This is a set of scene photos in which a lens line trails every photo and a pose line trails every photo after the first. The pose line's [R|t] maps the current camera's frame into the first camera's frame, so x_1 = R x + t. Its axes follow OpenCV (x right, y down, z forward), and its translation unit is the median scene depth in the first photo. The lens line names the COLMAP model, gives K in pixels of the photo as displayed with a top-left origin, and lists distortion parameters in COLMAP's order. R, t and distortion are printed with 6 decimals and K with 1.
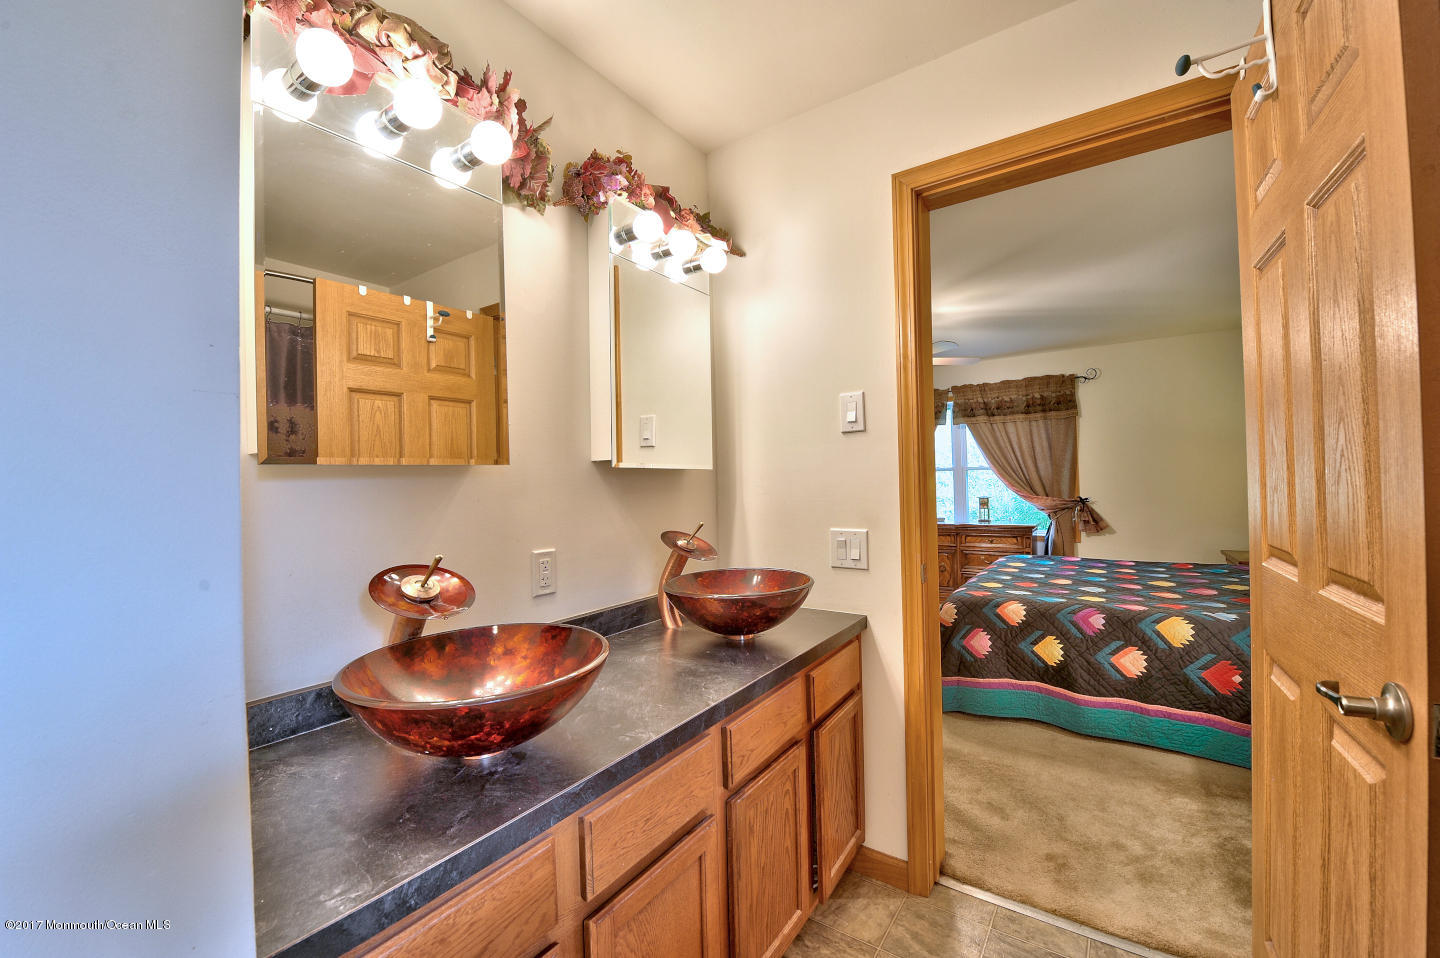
lens RADIAL K [[569.4, 0, 717.2], [0, 569.4, 478.4], [0, 0, 1]] dist [-0.024298, -0.000081]
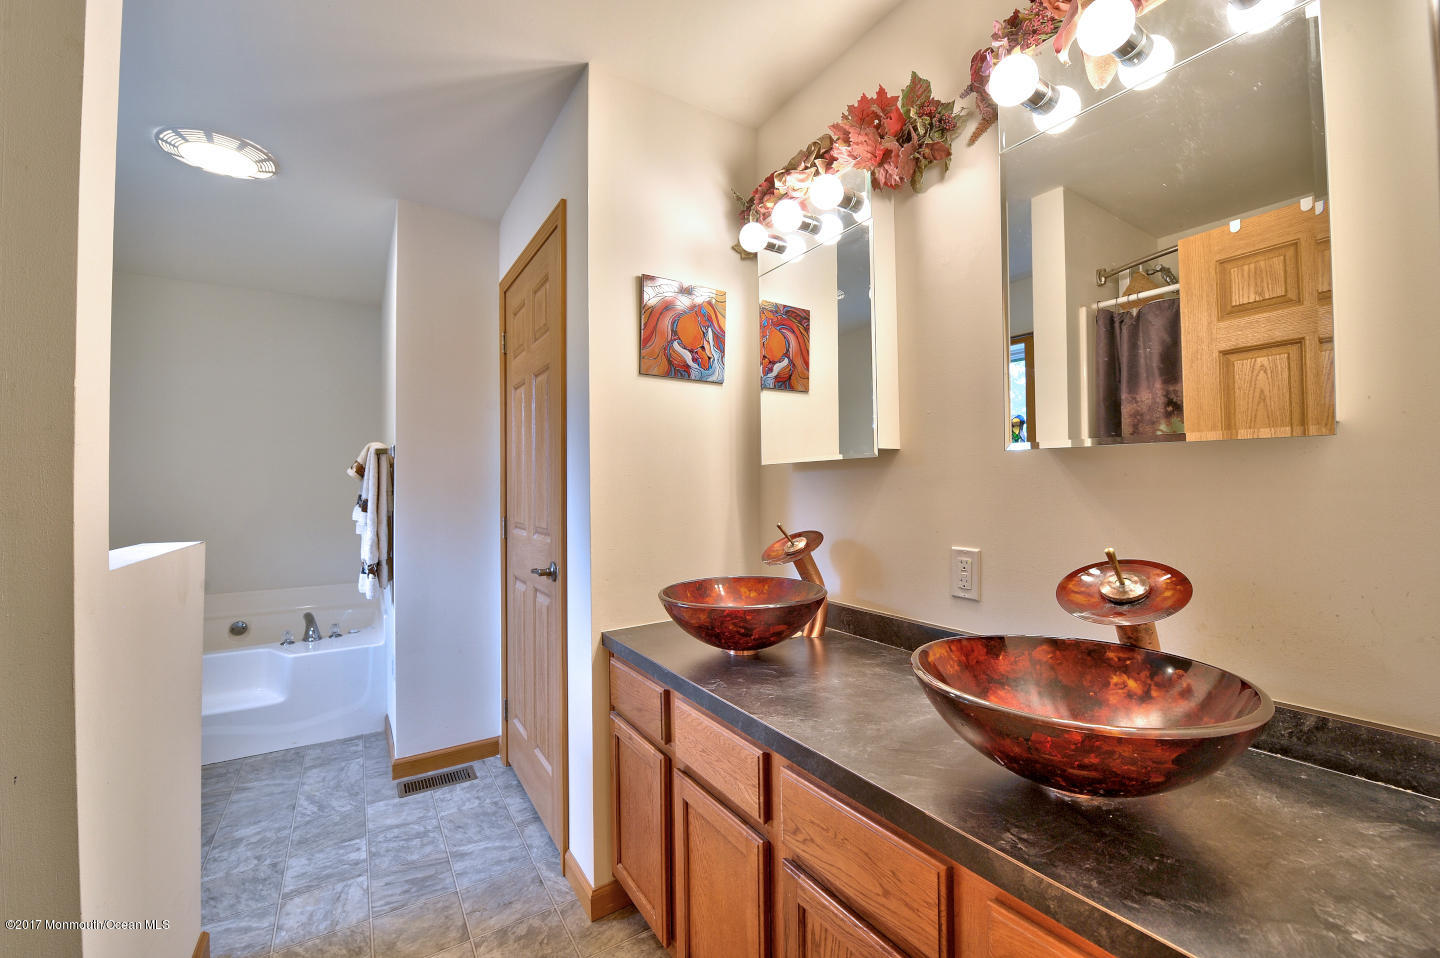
lens RADIAL K [[571.5, 0, 722.8], [0, 571.5, 475.8], [0, 0, 1]] dist [-0.017376, -0.001336]
pose [[-0.371628, 0.018283, -0.928202, 0.412399], [0.027609, 0.999582, 0.008635, -0.002390], [0.927971, -0.022418, -0.371977, 0.621280]]
